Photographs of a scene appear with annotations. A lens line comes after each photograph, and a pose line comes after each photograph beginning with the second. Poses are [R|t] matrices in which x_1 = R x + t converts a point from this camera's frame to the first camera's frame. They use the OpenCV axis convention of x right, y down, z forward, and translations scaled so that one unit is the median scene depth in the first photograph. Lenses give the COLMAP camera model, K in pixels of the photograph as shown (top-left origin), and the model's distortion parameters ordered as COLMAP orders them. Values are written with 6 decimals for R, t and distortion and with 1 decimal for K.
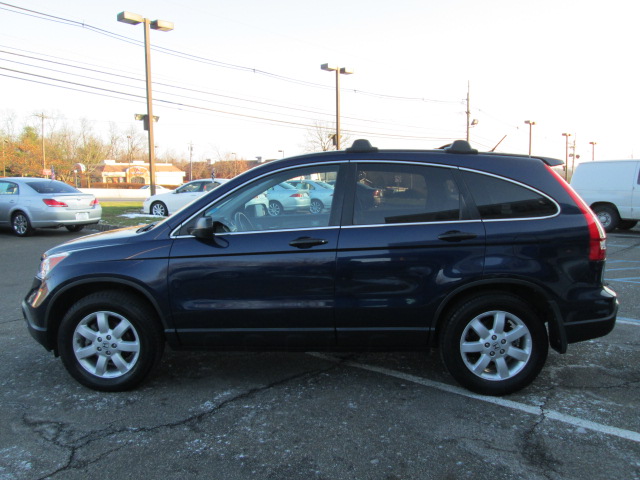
lens RADIAL K [[530.7, 0, 315.2], [0, 530.7, 241.3], [0, 0, 1]] dist [-0.028856, 0.003690]
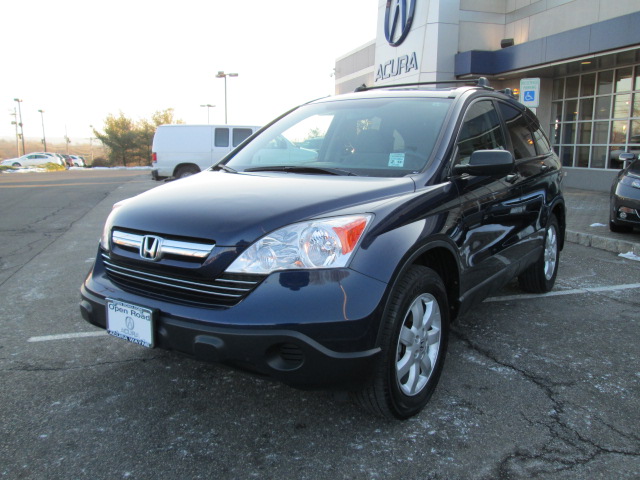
lens RADIAL K [[530.7, 0, 319.3], [0, 530.7, 239.7], [0, 0, 1]] dist [-0.028856, 0.003690]
pose [[0.533448, -0.128758, 0.835975, -1.028876], [0.082585, 0.991552, 0.100021, -0.015630], [-0.841791, 0.015683, 0.539575, 0.751228]]
